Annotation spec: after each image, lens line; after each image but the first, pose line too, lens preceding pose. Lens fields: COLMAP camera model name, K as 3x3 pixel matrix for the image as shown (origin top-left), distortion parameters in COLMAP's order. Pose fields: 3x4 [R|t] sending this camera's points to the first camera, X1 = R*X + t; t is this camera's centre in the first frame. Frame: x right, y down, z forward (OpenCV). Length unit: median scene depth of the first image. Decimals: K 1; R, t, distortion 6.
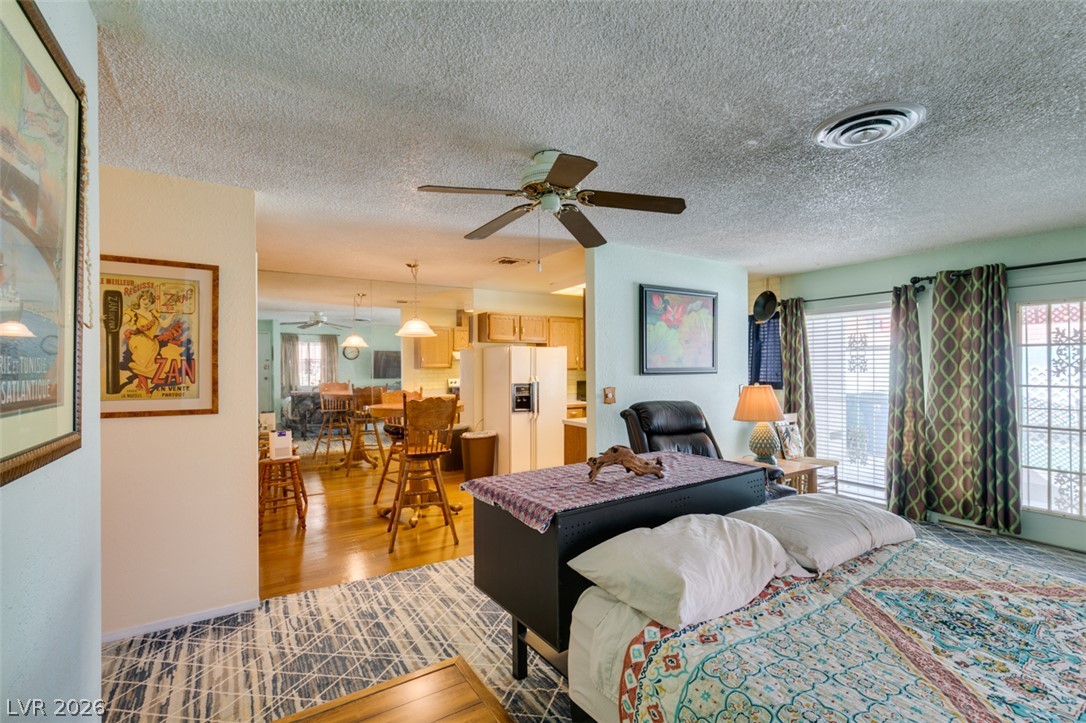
lens RADIAL K [[486.3, 0, 537.9], [0, 486.3, 368.0], [0, 0, 1]] dist [-0.000588, -0.000737]
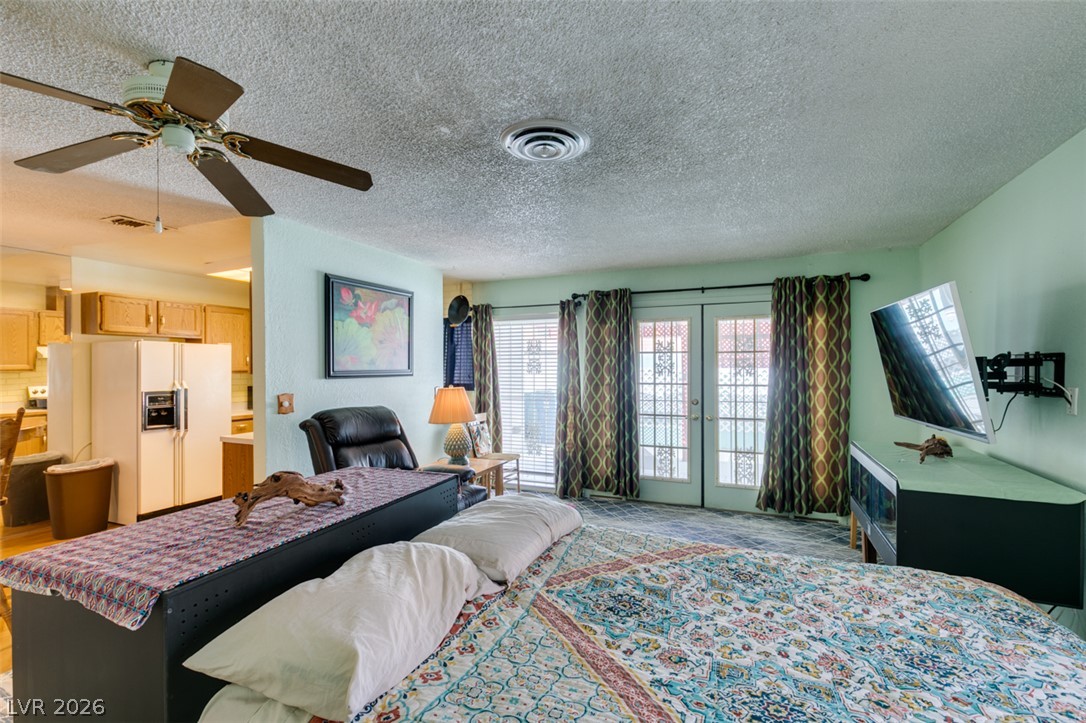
lens RADIAL K [[486.3, 0, 545.5], [0, 486.3, 367.9], [0, 0, 1]] dist [-0.000588, -0.000737]
pose [[0.818776, 0.001161, 0.574112, 0.034906], [0.001257, 0.999992, -0.003815, -0.000999], [-0.574111, 0.003845, 0.818768, 0.068613]]
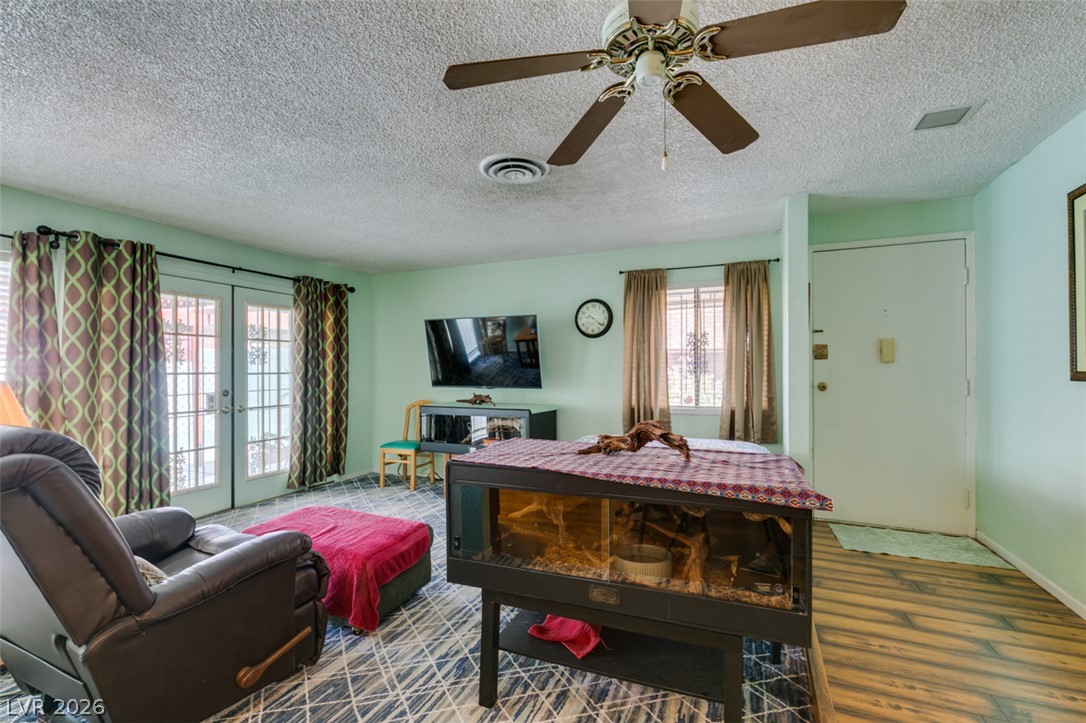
lens RADIAL K [[486.3, 0, 540.0], [0, 486.3, 371.4], [0, 0, 1]] dist [-0.000588, -0.000737]
pose [[-0.561996, -0.000132, 0.827140, -0.238701], [0.006456, 0.999969, 0.004546, 0.030046], [-0.827115, 0.007895, -0.561978, 0.846643]]
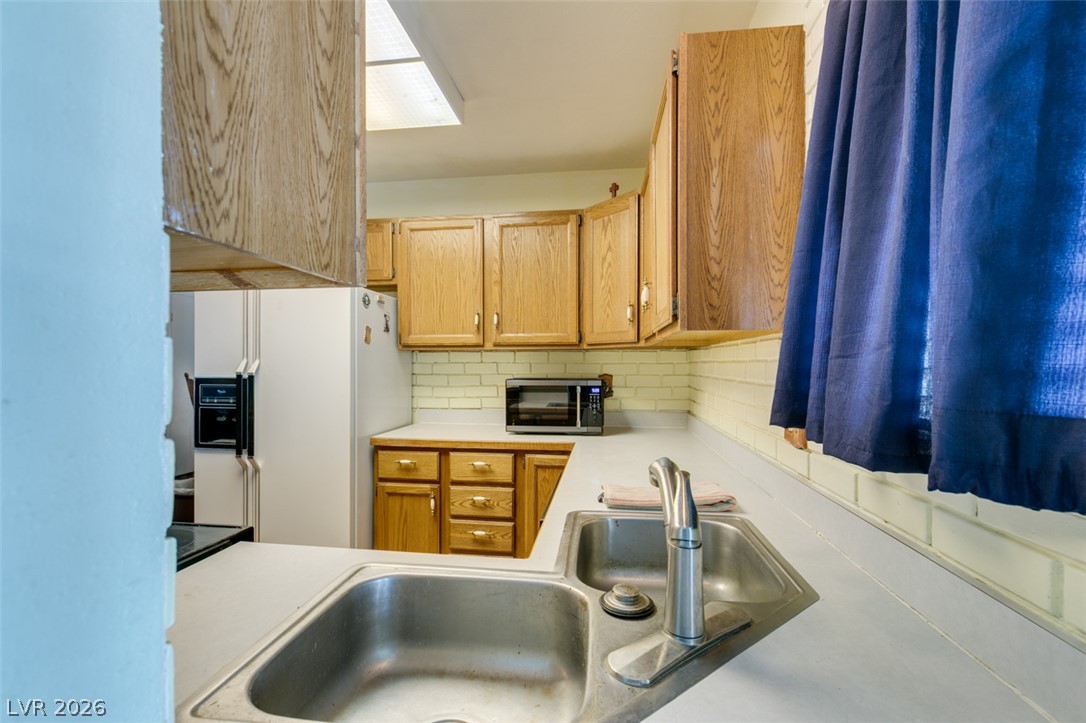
lens RADIAL K [[486.3, 0, 546.6], [0, 486.3, 365.1], [0, 0, 1]] dist [-0.000588, -0.000737]
pose [[0.777968, 0.005849, -0.628277, 0.610148], [-0.005762, 0.999981, 0.002175, 0.027146], [0.628278, 0.001928, 0.777987, 1.219568]]
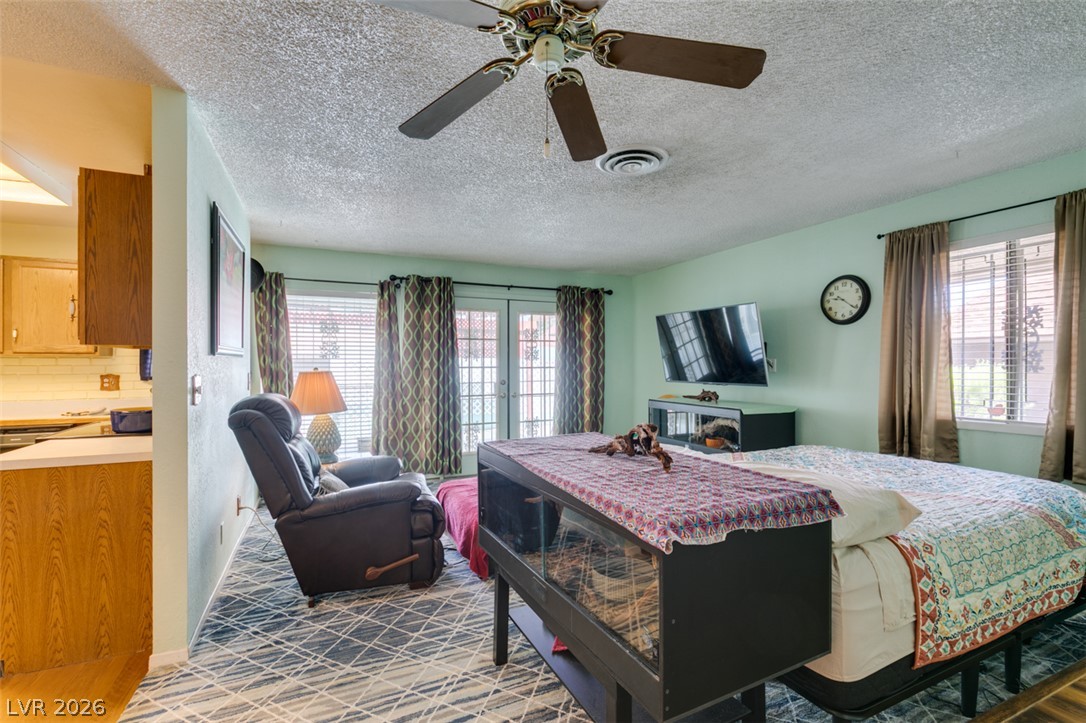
lens RADIAL K [[486.3, 0, 542.4], [0, 486.3, 365.5], [0, 0, 1]] dist [-0.000588, -0.000737]
pose [[0.129463, -0.000701, 0.991584, -0.333964], [0.005557, 0.999985, -0.000019, 0.030153], [-0.991569, 0.005513, 0.129465, 0.533624]]
